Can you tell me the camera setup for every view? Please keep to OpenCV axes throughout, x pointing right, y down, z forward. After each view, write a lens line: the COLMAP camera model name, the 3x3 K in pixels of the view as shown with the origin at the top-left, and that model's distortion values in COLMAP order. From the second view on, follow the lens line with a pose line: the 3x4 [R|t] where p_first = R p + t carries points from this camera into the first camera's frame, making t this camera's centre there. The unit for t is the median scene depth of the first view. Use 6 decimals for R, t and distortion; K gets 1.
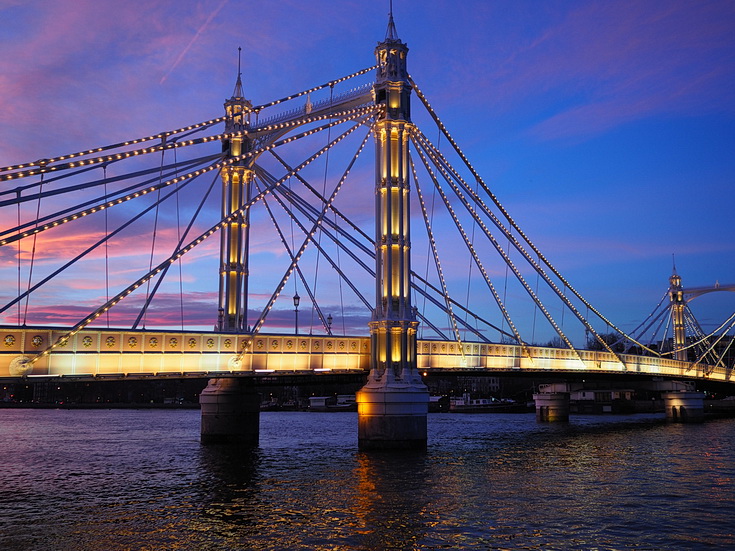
lens RADIAL K [[736.6, 0, 363.2], [0, 736.6, 276.4], [0, 0, 1]] dist [-0.012079, 0.000000]
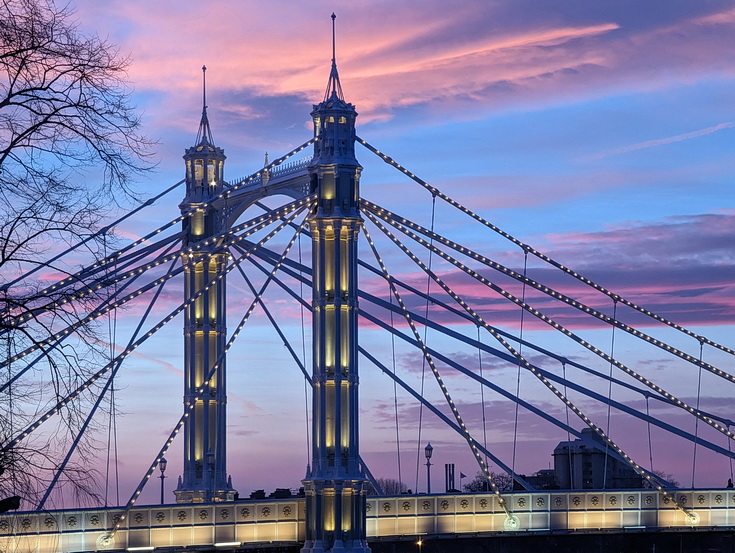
lens RADIAL K [[2562.7, 0, 366.7], [0, 2562.7, 279.6], [0, 0, 1]] dist [0.279329, 0.000000]
pose [[0.922126, -0.047454, -0.383969, 1.049615], [0.069239, 0.996668, 0.043106, -0.246413], [0.380644, -0.066335, 0.922339, -1.383642]]
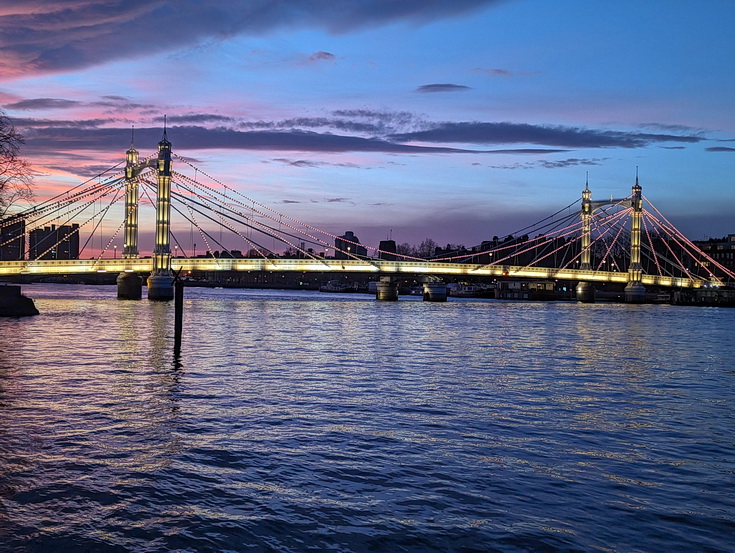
lens RADIAL K [[1004.0, 0, 367.3], [0, 1004.0, 277.3], [0, 0, 1]] dist [0.087406, 0.000000]
pose [[0.949717, 0.020731, -0.312422, 1.759448], [0.028483, 0.987948, 0.152142, -0.359940], [0.311811, -0.153391, 0.937681, -2.054858]]
